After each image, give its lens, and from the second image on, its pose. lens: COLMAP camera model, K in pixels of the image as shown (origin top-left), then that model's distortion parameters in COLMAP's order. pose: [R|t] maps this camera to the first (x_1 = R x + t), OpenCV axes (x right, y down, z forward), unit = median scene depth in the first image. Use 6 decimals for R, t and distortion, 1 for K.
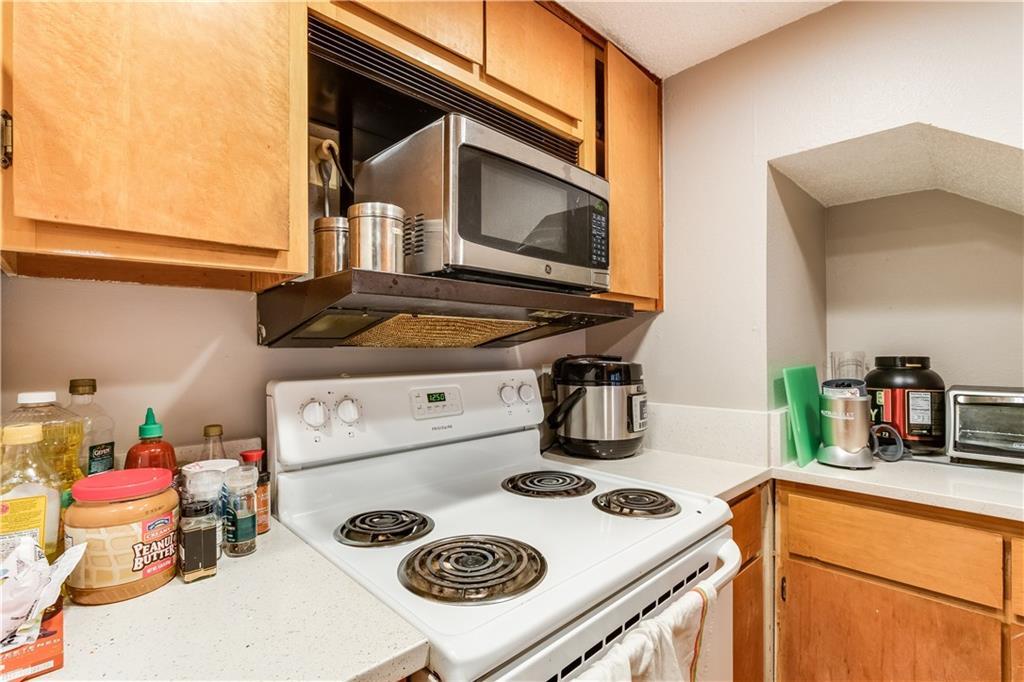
lens RADIAL K [[476.1, 0, 497.4], [0, 476.1, 349.6], [0, 0, 1]] dist [-0.013761, 0.002353]
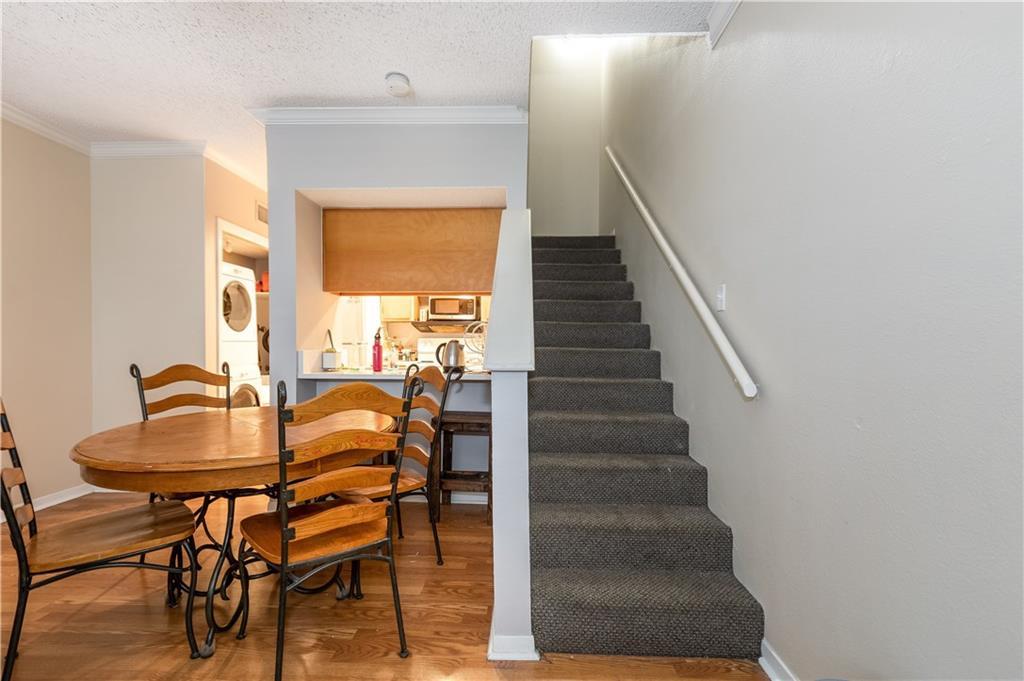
lens RADIAL K [[475.7, 0, 517.2], [0, 475.7, 347.0], [0, 0, 1]] dist [-0.001919, 0.001446]
pose [[0.715219, 0.005271, -0.698880, 3.706307], [-0.007001, 0.999975, 0.000377, 0.135145], [0.698865, 0.004623, 0.715239, -1.945051]]
